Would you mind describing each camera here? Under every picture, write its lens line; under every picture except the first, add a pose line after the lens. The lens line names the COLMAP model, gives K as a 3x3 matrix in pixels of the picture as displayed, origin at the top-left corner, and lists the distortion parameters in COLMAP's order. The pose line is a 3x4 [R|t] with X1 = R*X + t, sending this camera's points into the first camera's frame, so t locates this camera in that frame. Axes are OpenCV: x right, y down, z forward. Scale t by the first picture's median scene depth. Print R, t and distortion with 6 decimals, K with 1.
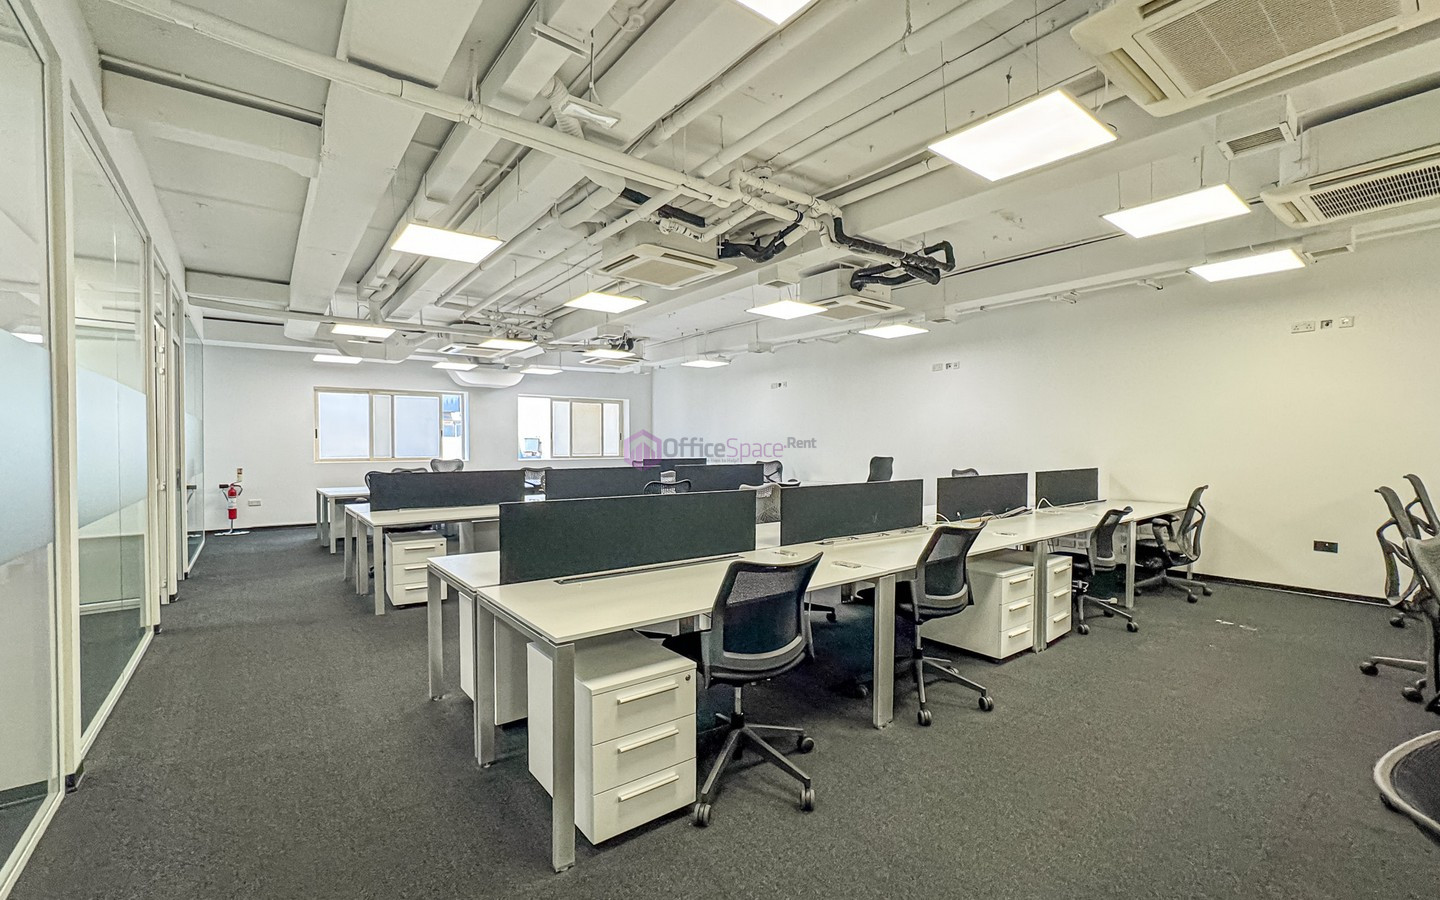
lens RADIAL K [[583.6, 0, 709.5], [0, 583.6, 448.0], [0, 0, 1]] dist [-0.022409, 0.008882]
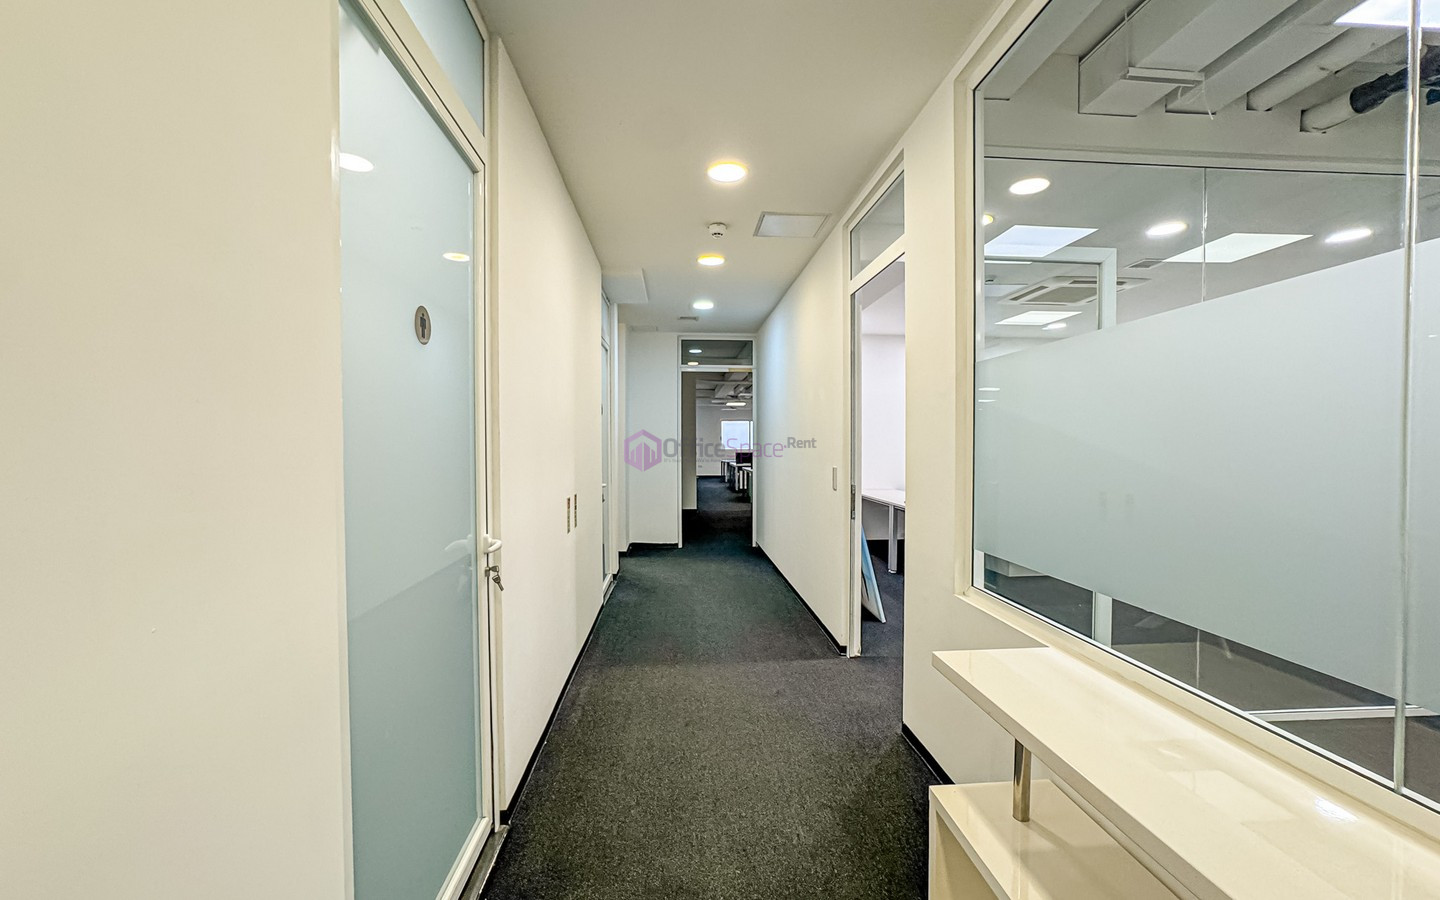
lens RADIAL K [[583.6, 0, 720.9], [0, 583.6, 453.3], [0, 0, 1]] dist [-0.022409, 0.008882]
pose [[0.830724, 0.010440, -0.556587, 0.777119], [-0.004506, 0.999917, 0.012030, 0.005759], [0.556667, -0.007485, 0.830702, -1.173849]]
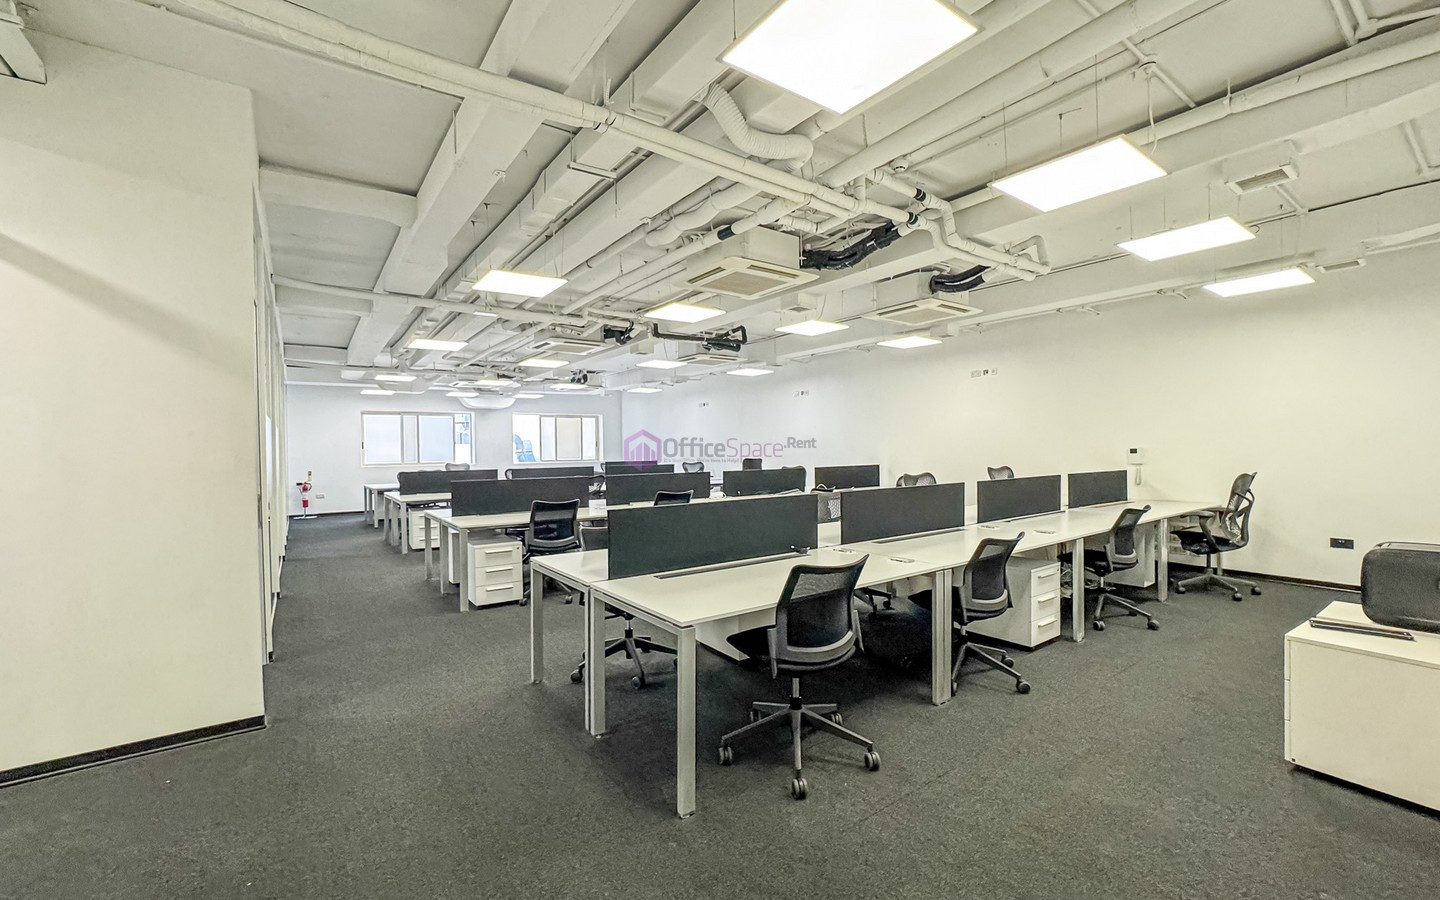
lens RADIAL K [[583.6, 0, 724.5], [0, 583.6, 450.1], [0, 0, 1]] dist [-0.022409, 0.008882]
pose [[0.999455, -0.010060, -0.031443, 0.238418], [0.010002, 0.999948, -0.001990, -0.002163], [0.031462, 0.001674, 0.999504, -0.376215]]
